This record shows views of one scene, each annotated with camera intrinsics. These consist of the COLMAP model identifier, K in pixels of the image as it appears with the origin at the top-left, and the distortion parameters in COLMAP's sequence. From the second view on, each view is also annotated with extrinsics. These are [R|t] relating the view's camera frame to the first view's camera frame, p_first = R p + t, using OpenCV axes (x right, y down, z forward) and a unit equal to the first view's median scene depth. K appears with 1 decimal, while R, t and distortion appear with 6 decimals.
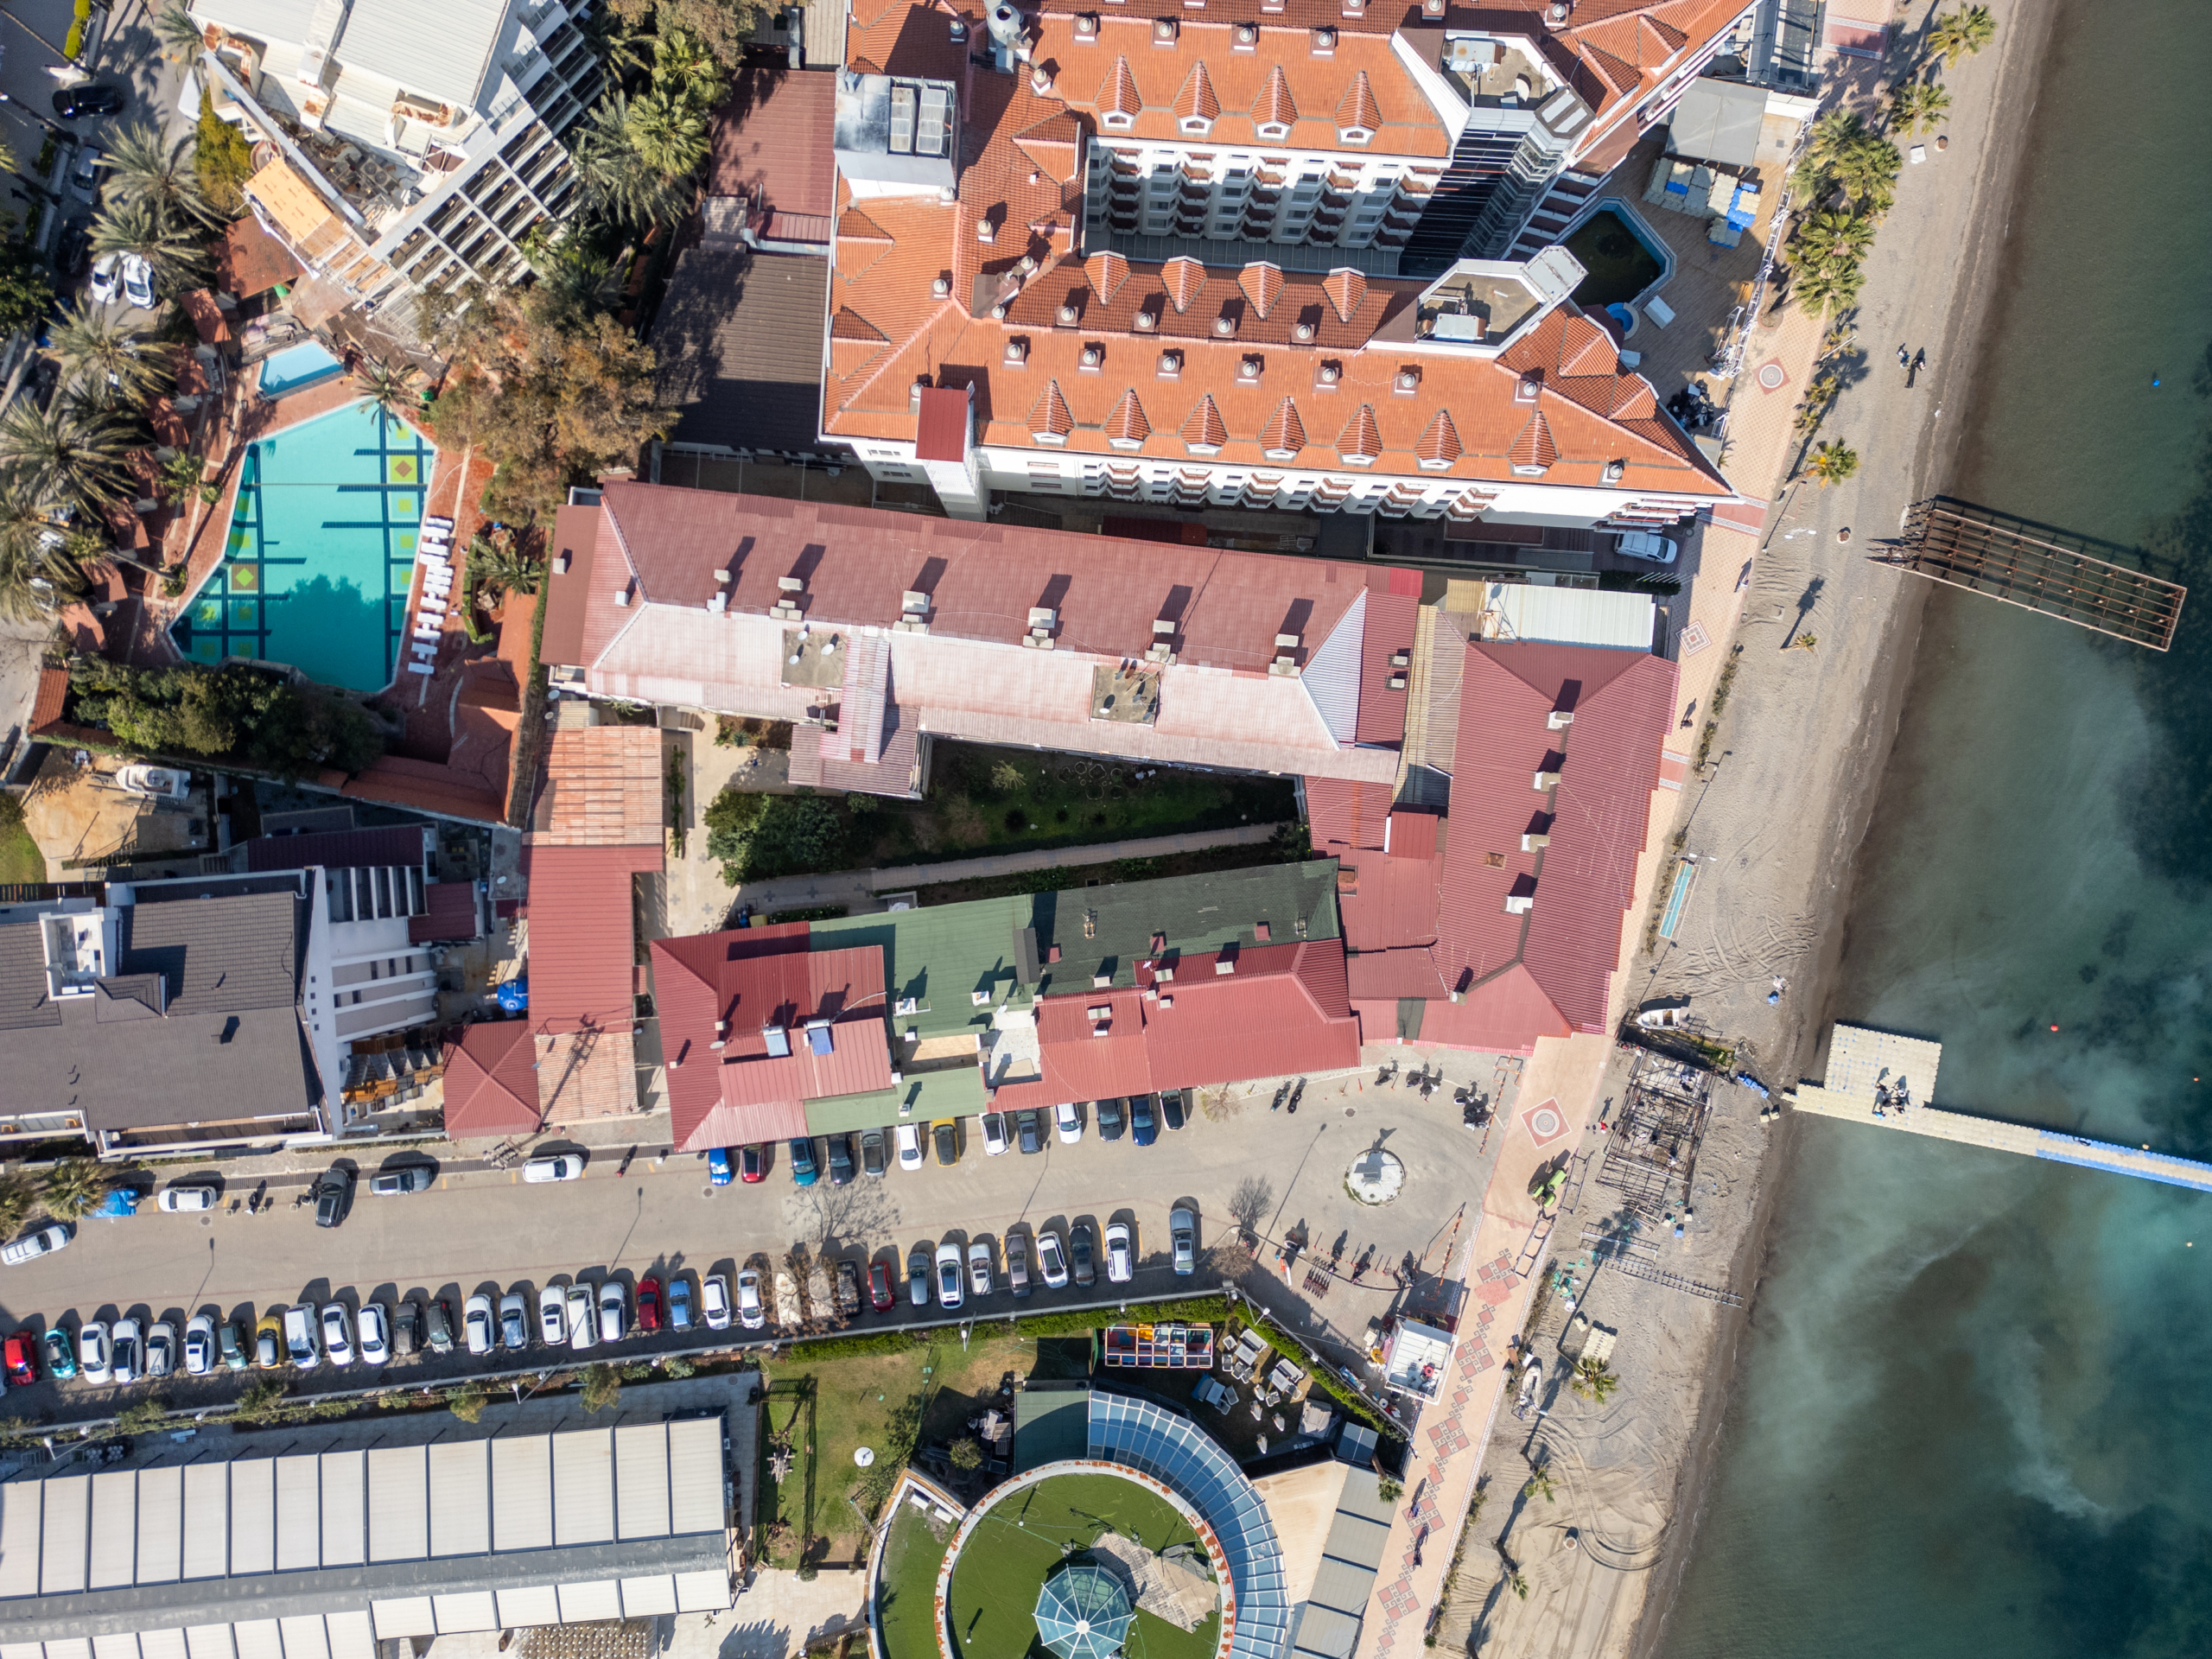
lens RADIAL K [[1550.7, 0, 1101.9], [0, 1550.7, 832.1], [0, 0, 1]] dist [0.076942, -0.078910]
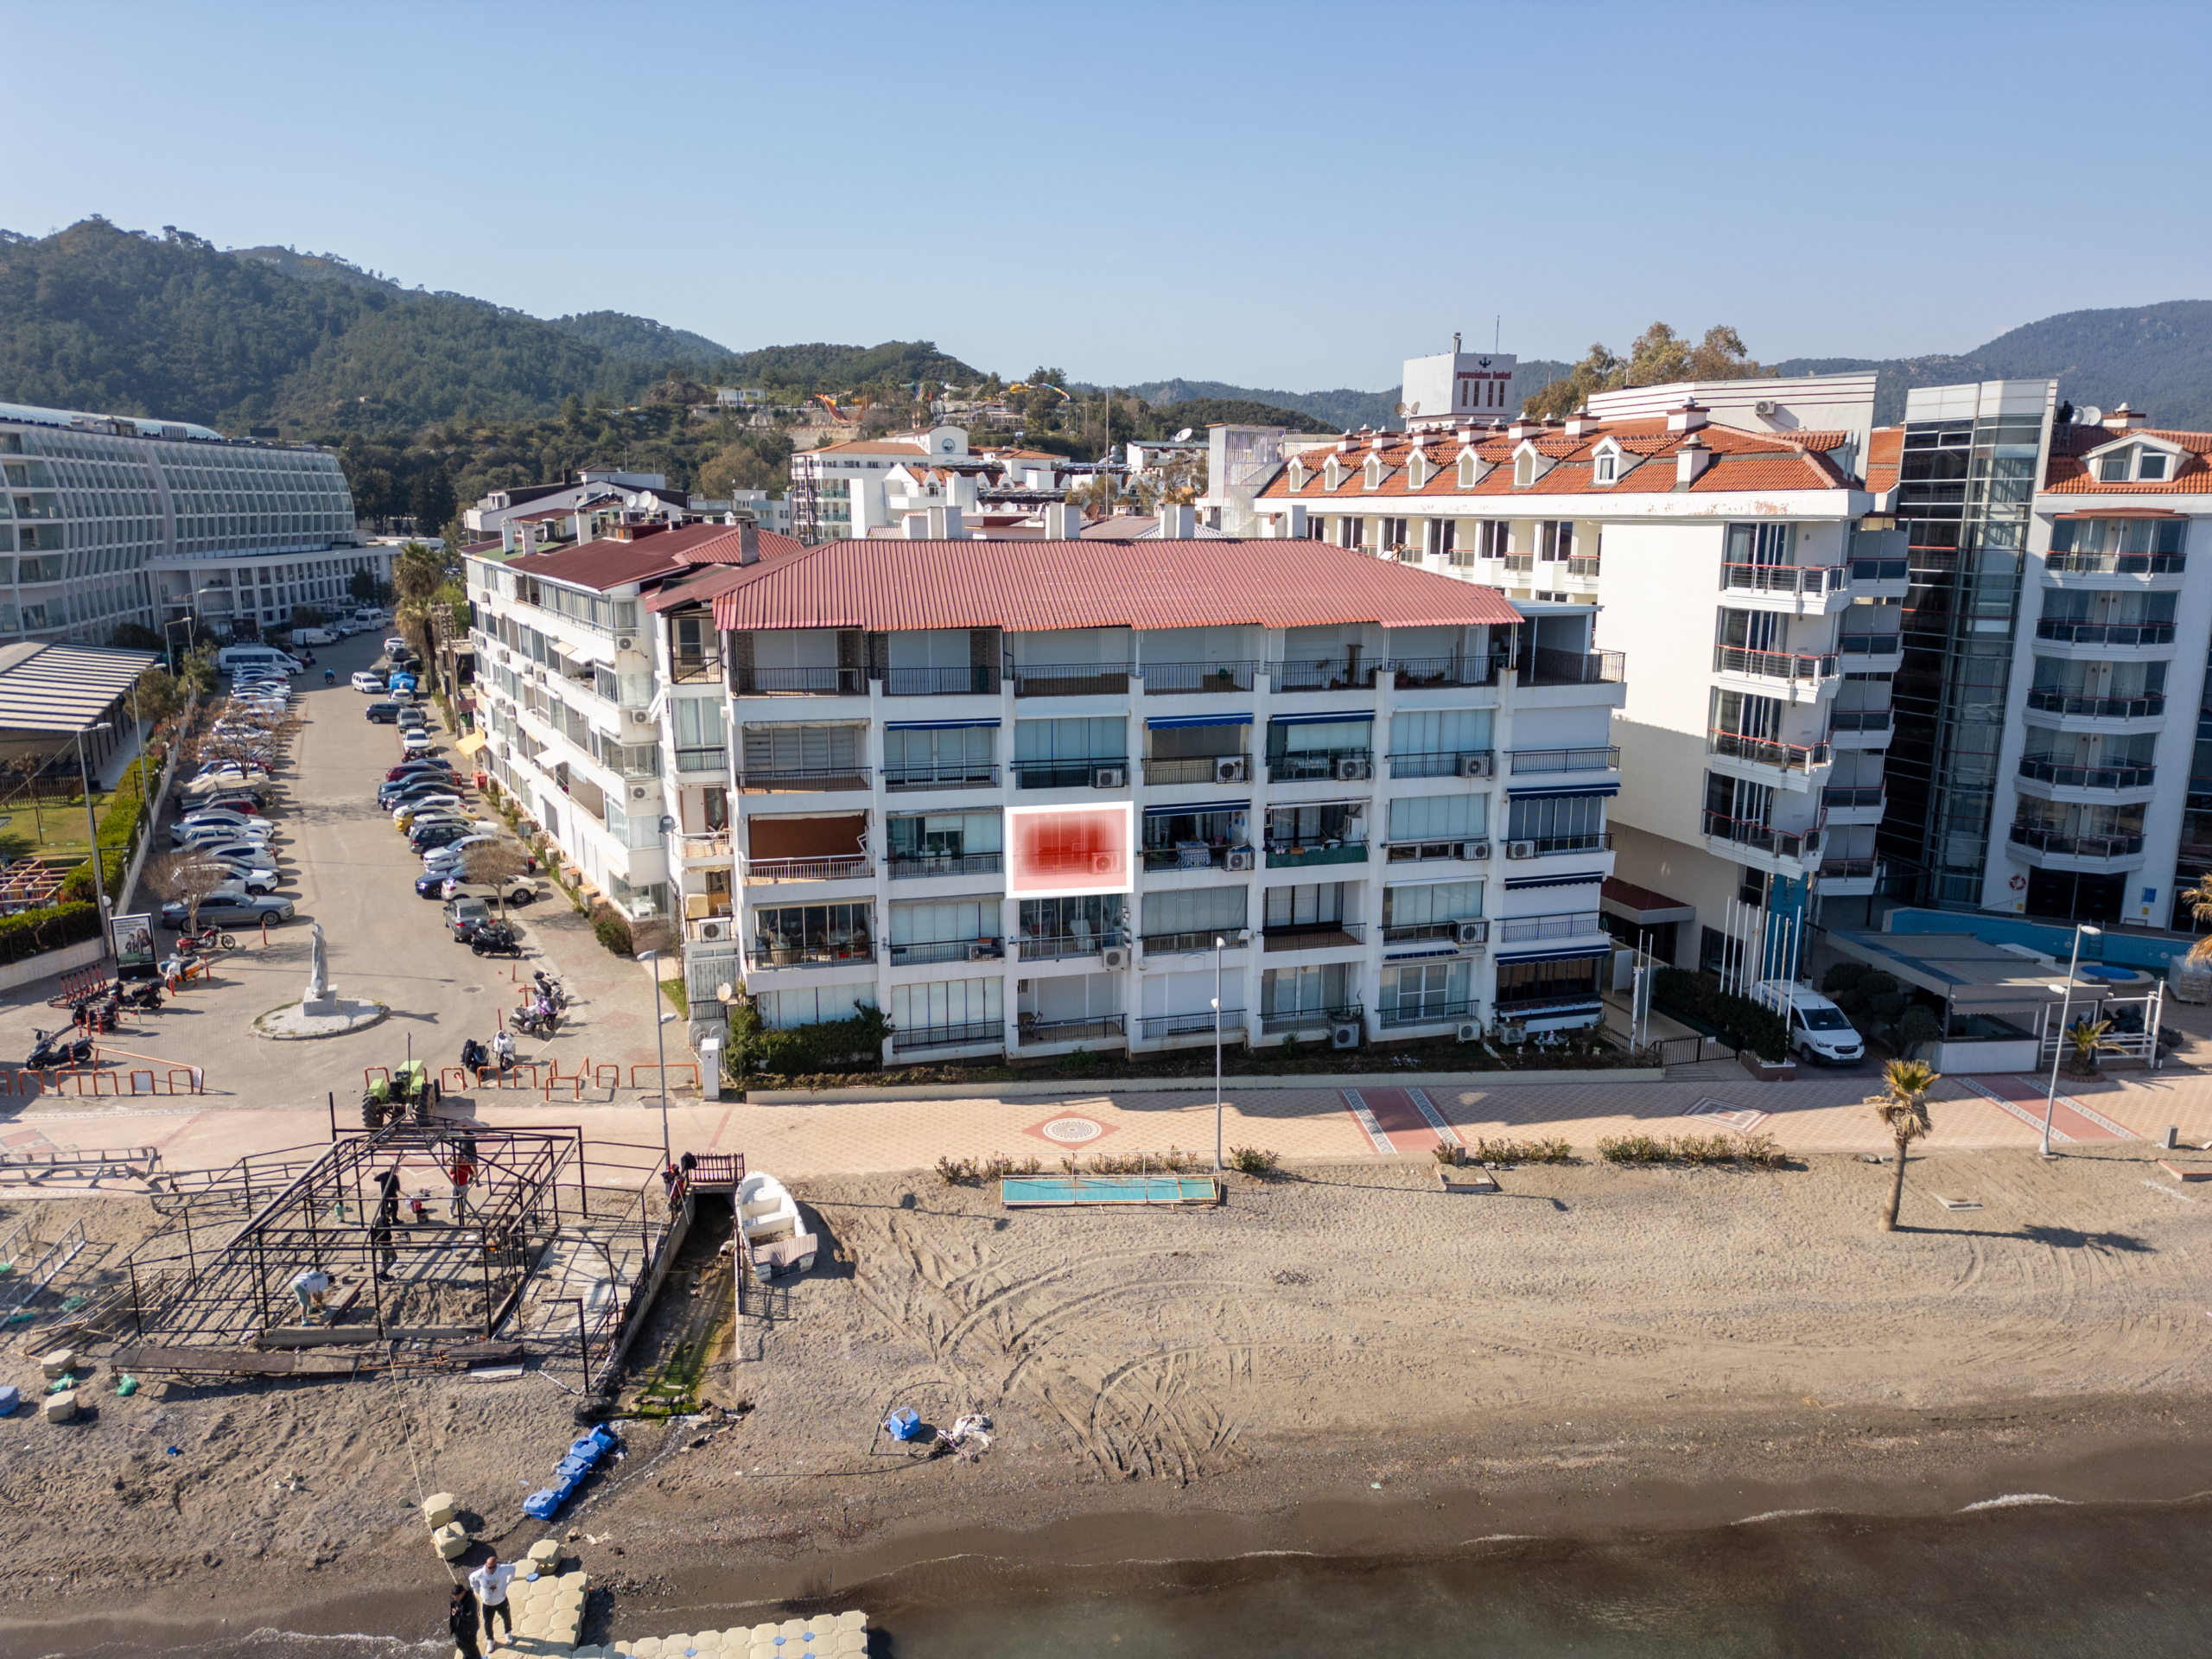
lens RADIAL K [[1550.7, 0, 1101.9], [0, 1550.7, 832.1], [0, 0, 1]] dist [0.076942, -0.078910]
pose [[0.356905, 0.196968, -0.913139, 0.677374], [-0.934138, 0.077416, -0.348414, 0.162994], [0.002065, 0.977349, 0.211626, 0.847250]]
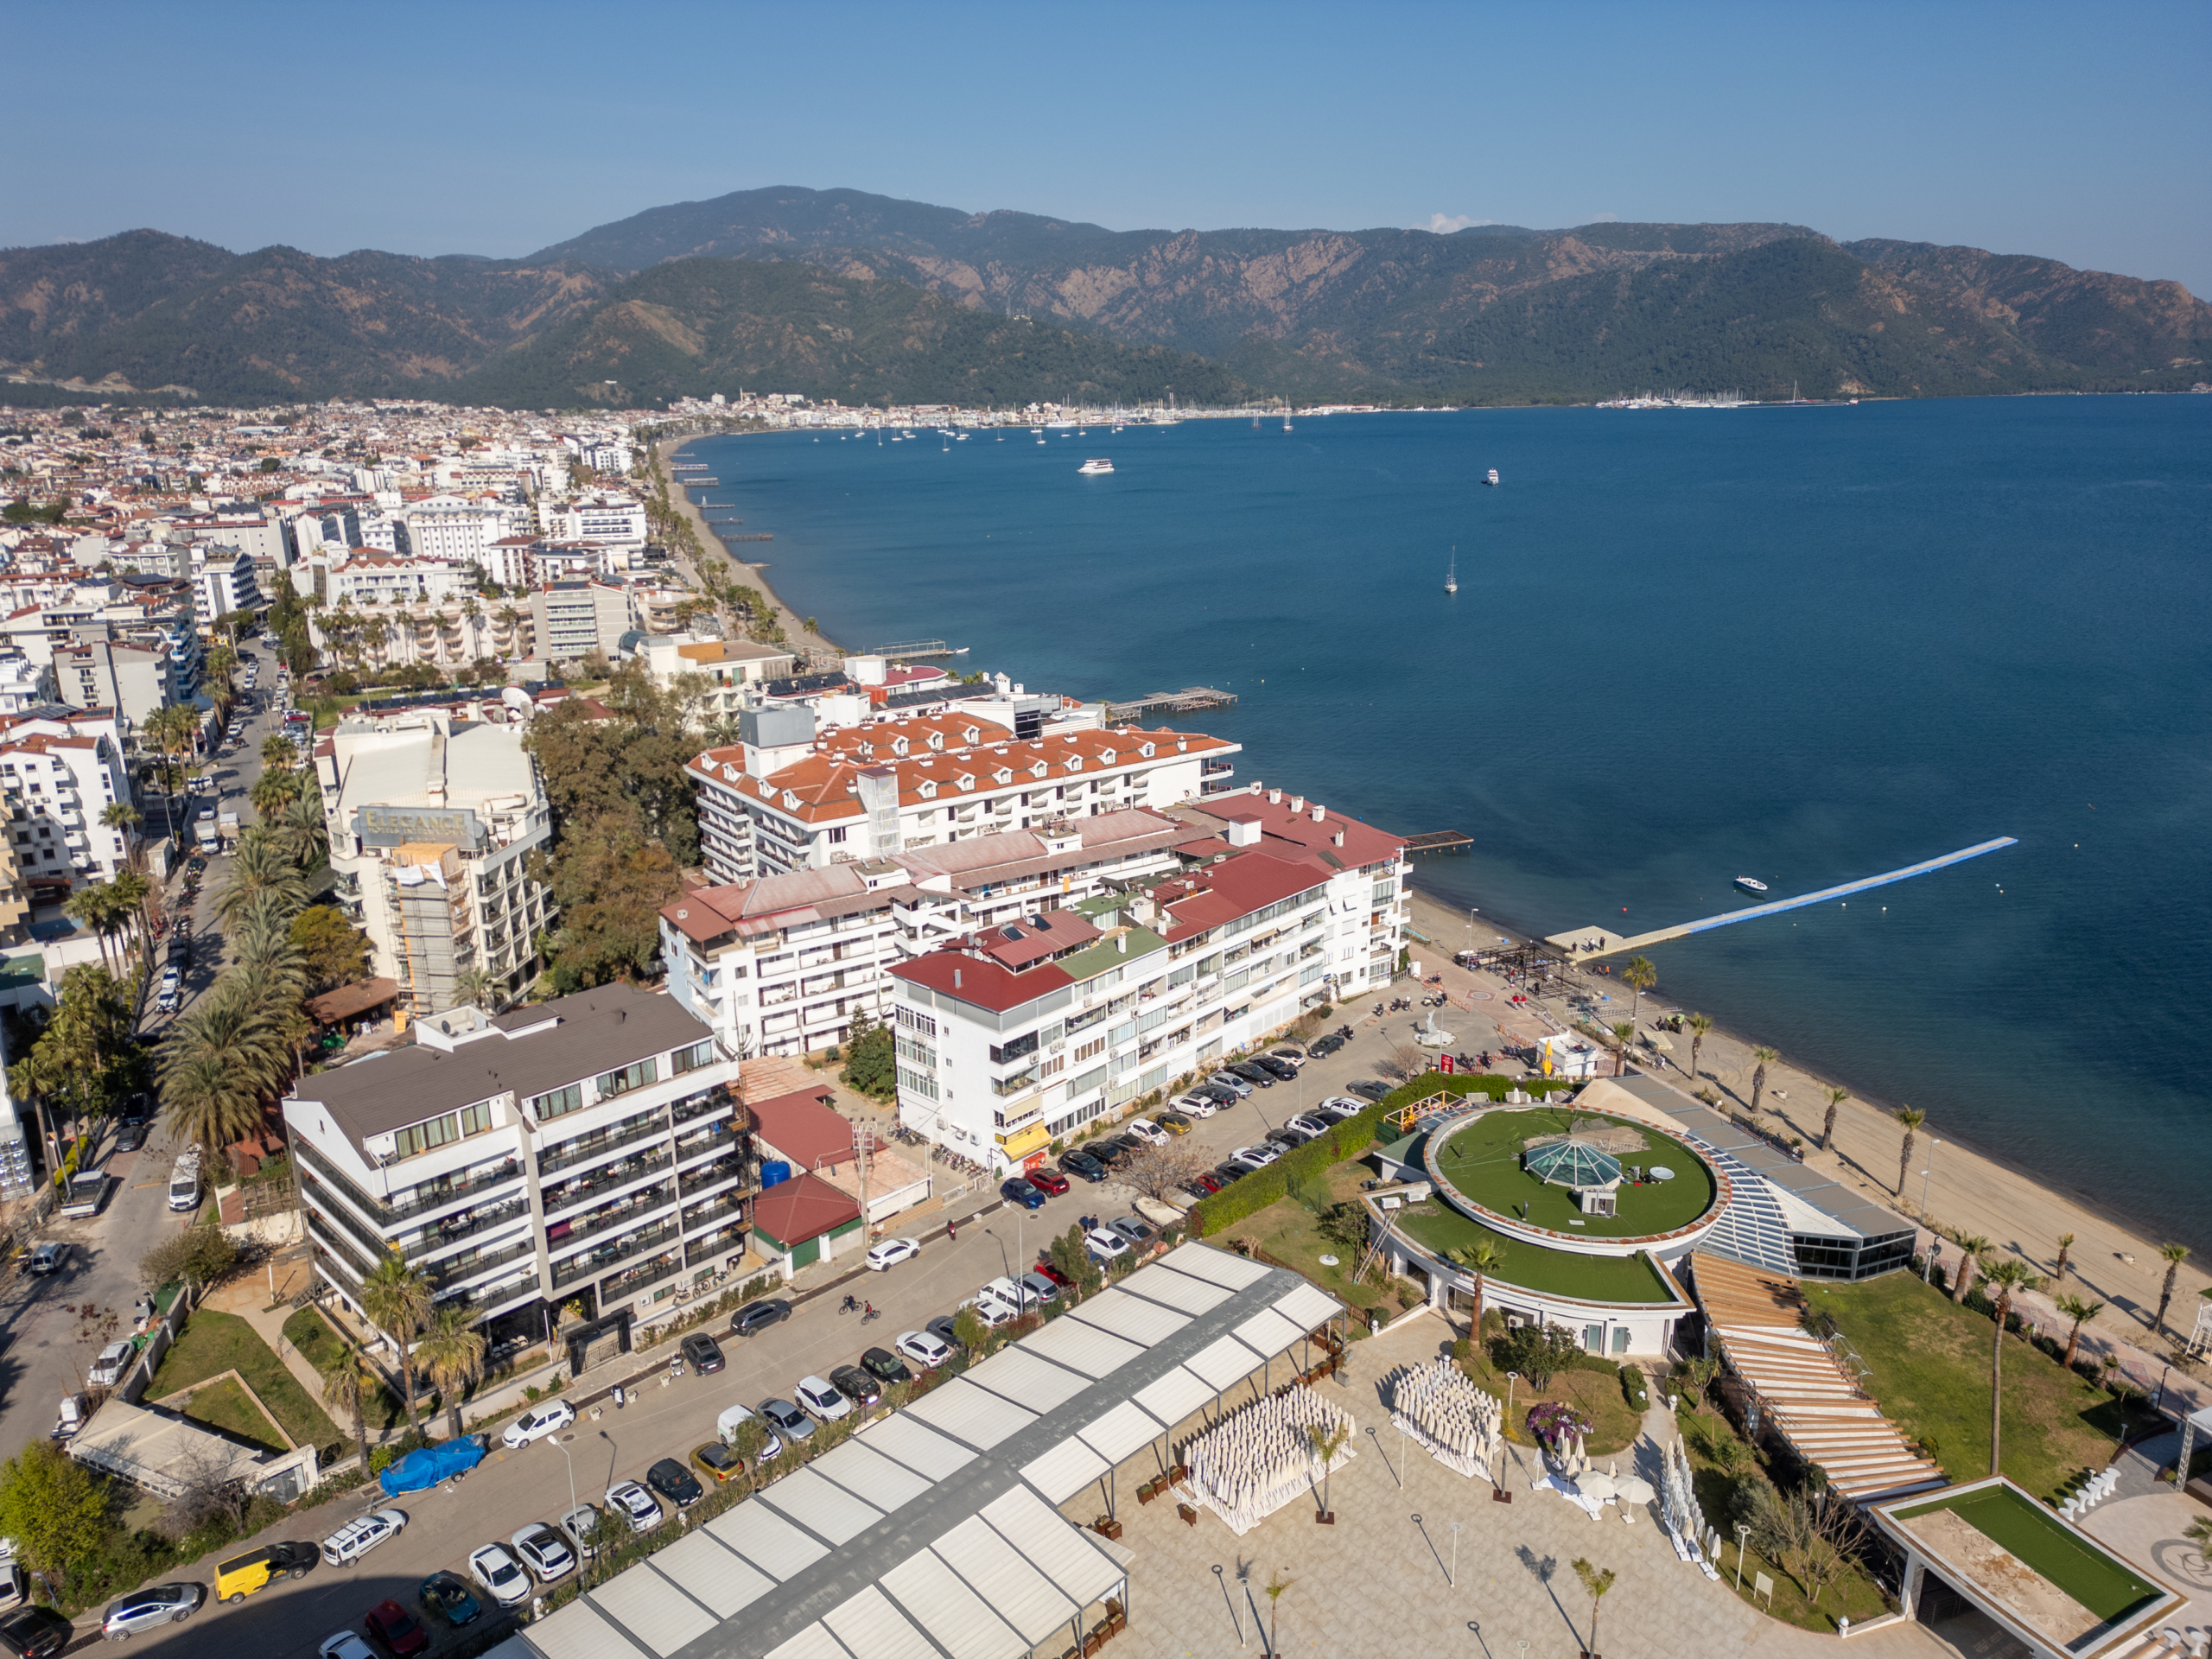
lens RADIAL K [[1550.7, 0, 1101.9], [0, 1550.7, 832.1], [0, 0, 1]] dist [0.076942, -0.078910]
pose [[0.764532, -0.184931, 0.617488, -0.798865], [0.644572, 0.213000, -0.734274, 0.953949], [0.004266, 0.959391, 0.282047, 0.472604]]
